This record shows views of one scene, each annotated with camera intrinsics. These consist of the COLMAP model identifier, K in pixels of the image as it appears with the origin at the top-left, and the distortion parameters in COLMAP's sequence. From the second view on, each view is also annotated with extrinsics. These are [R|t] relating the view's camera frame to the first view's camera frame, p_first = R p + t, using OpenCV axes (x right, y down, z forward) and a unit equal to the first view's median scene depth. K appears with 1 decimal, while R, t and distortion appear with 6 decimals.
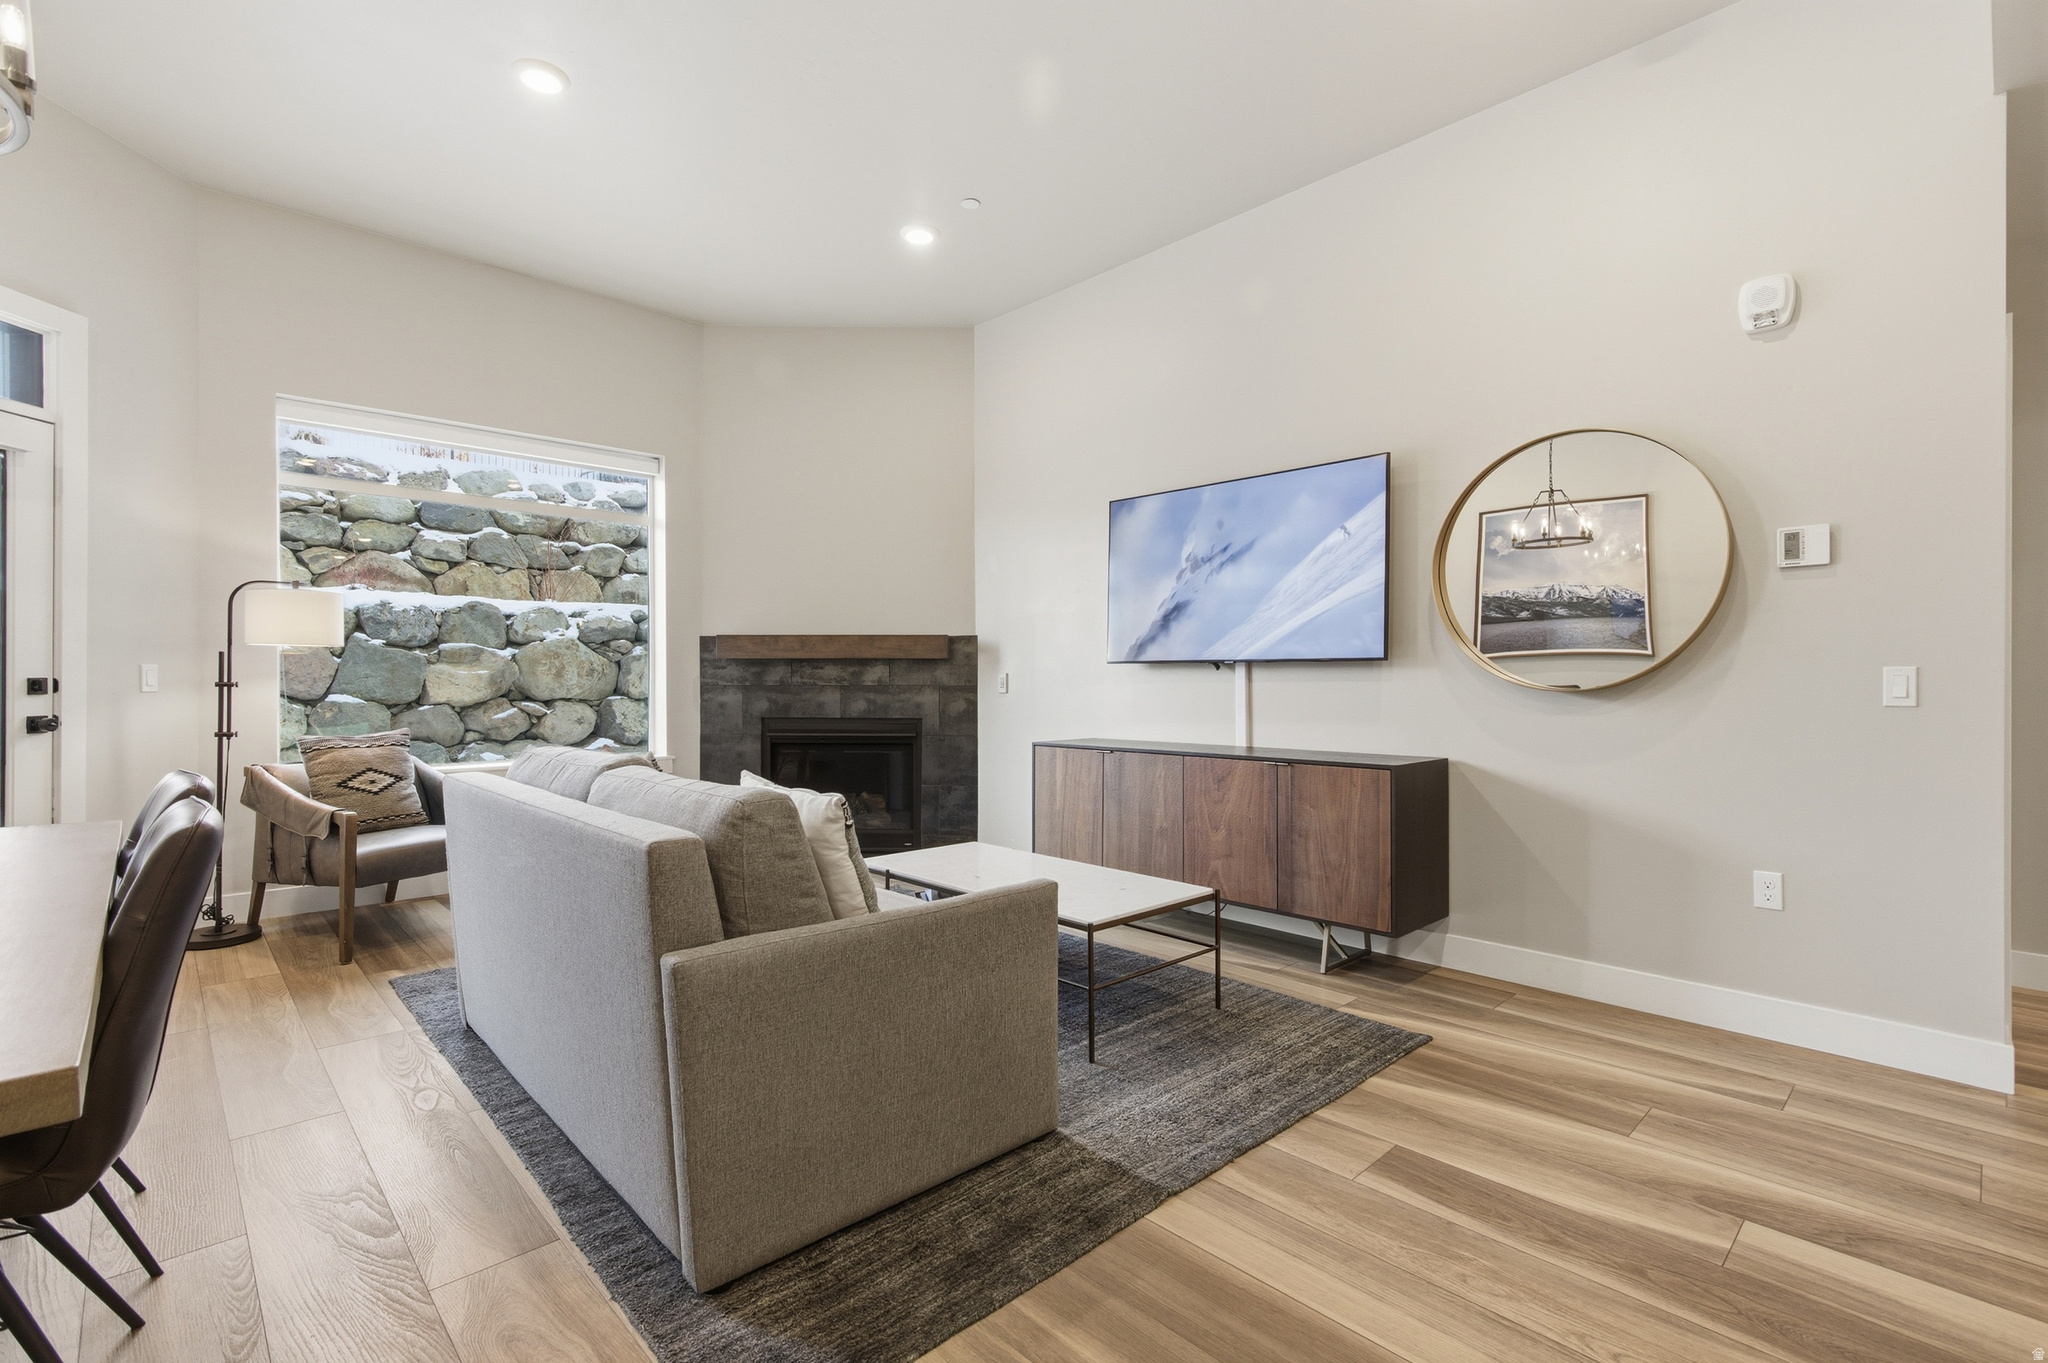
lens RADIAL K [[938.1, 0, 1014.9], [0, 938.1, 678.6], [0, 0, 1]] dist [0.010866, -0.000036]
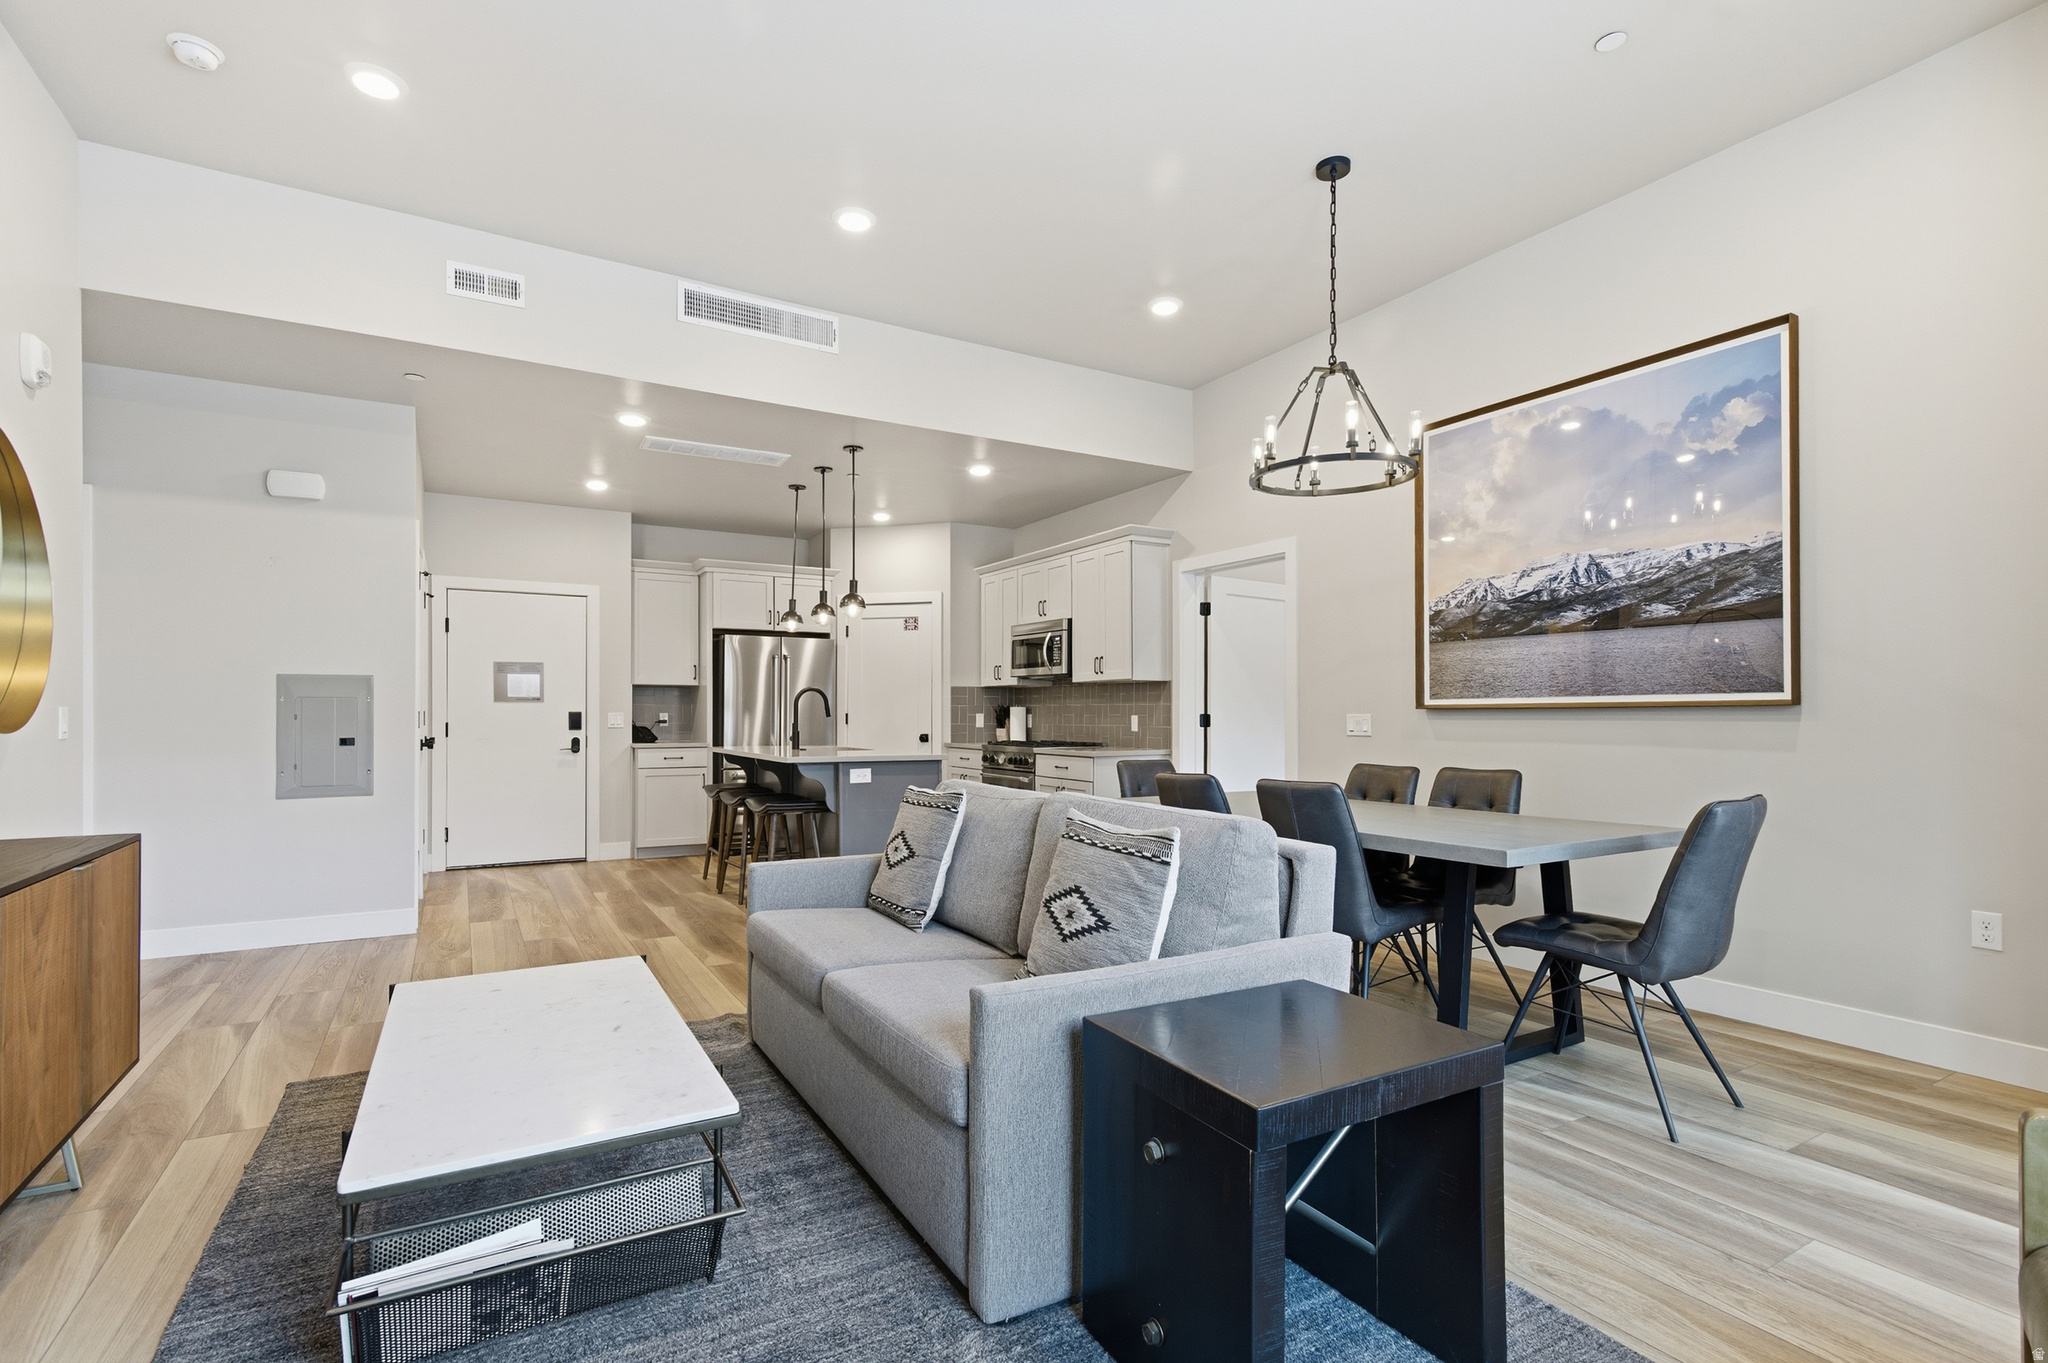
lens RADIAL K [[938.1, 0, 1018.5], [0, 938.1, 710.4], [0, 0, 1]] dist [0.010866, -0.000036]
pose [[-0.976732, -0.001094, 0.214461, -0.263157], [-0.001838, 0.999993, -0.003269, -0.004571], [-0.214456, -0.003587, -0.976727, 0.921964]]
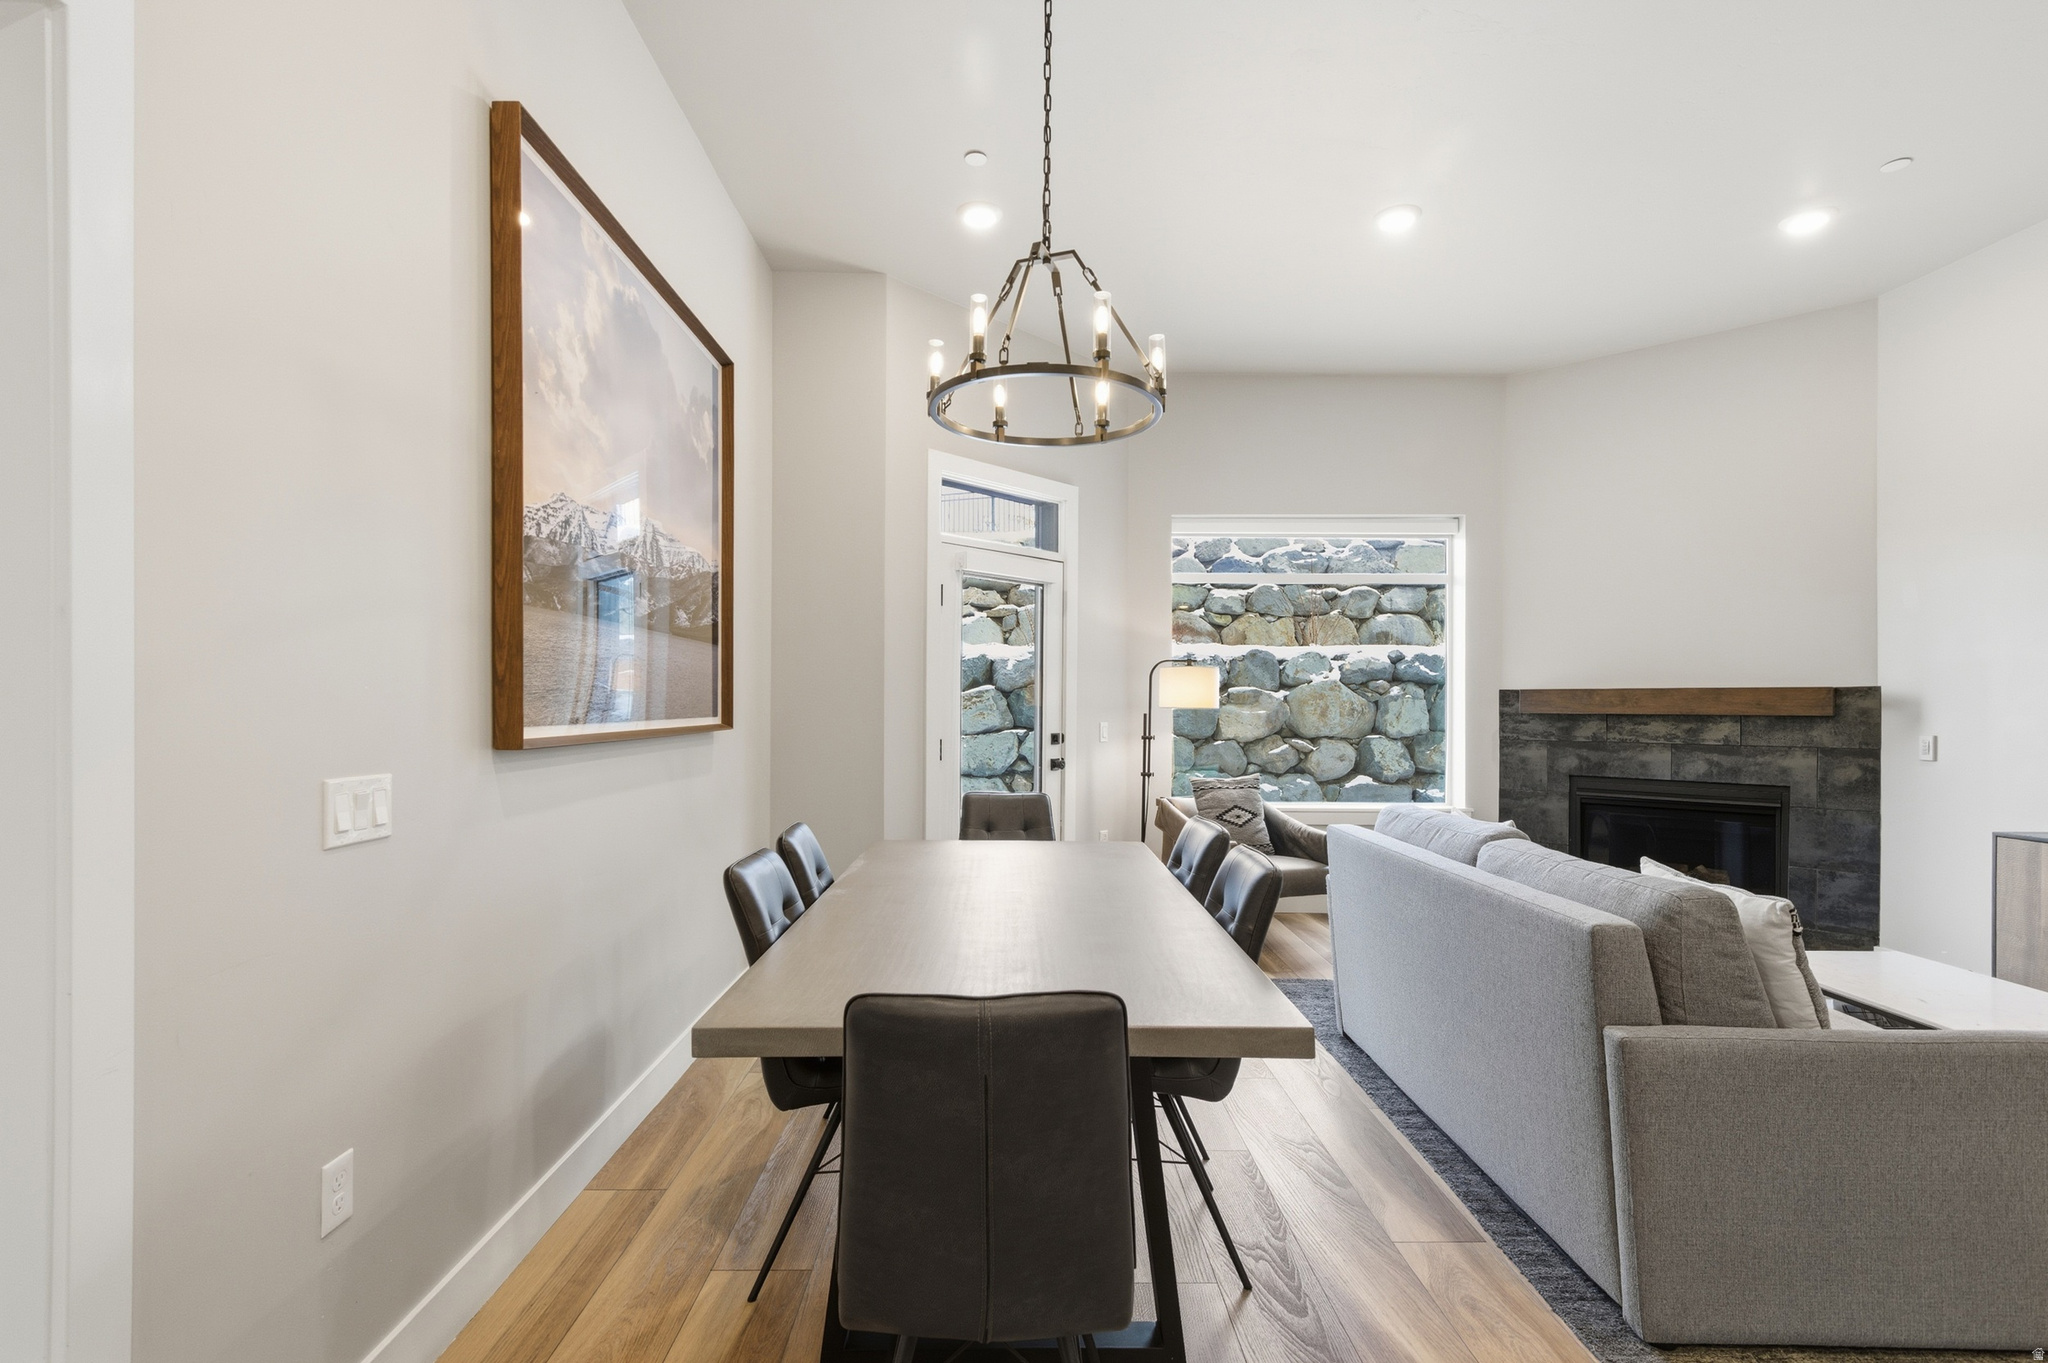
lens RADIAL K [[938.1, 0, 1015.8], [0, 938.1, 716.6], [0, 0, 1]] dist [0.010866, -0.000036]
pose [[0.740504, 0.010253, -0.671974, -0.043842], [-0.003813, 0.999932, 0.011056, -0.026660], [0.672042, -0.005624, 0.740492, -0.093883]]
